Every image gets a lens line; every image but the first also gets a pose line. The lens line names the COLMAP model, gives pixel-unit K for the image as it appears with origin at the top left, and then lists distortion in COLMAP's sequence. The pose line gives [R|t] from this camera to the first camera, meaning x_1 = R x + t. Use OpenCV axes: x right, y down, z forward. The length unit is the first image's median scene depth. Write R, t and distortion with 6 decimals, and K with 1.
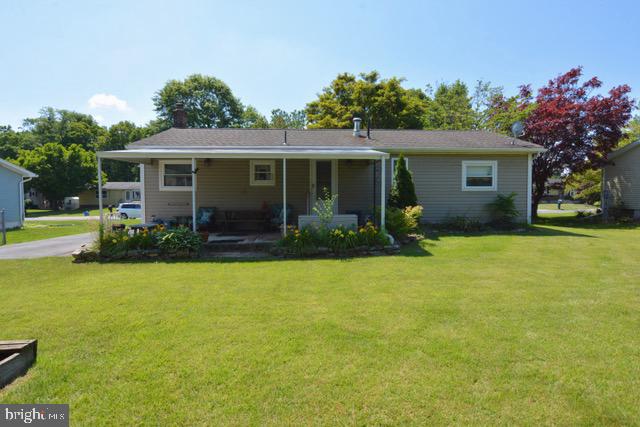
lens RADIAL K [[356.9, 0, 320.0], [0, 356.9, 213.5], [0, 0, 1]] dist [-0.026560, 0.000497]
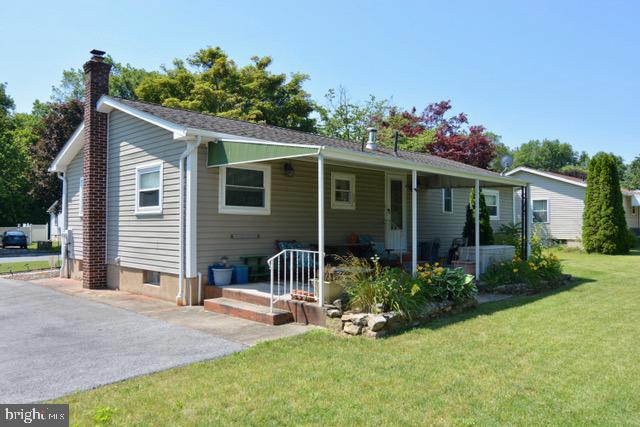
lens RADIAL K [[496.4, 0, 320.0], [0, 496.4, 213.5], [0, 0, 1]] dist [-0.007137, -0.004275]
pose [[0.730508, 0.020002, 0.682611, -0.871275], [0.020094, 0.998509, -0.050763, -0.019704], [-0.682608, 0.050799, 0.729017, 0.306451]]
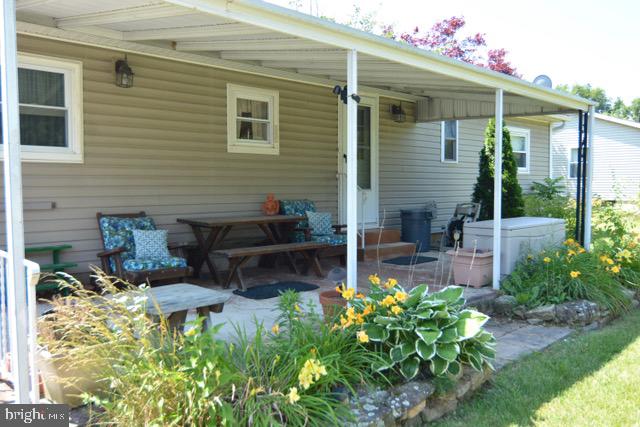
lens RADIAL K [[534.3, 0, 320.0], [0, 534.3, 213.5], [0, 0, 1]] dist [-0.011938, -0.003161]
pose [[0.737329, -0.038133, 0.674456, -0.507009], [0.024129, 0.999255, 0.030119, -0.027808], [-0.675102, -0.005934, 0.737700, 0.513866]]
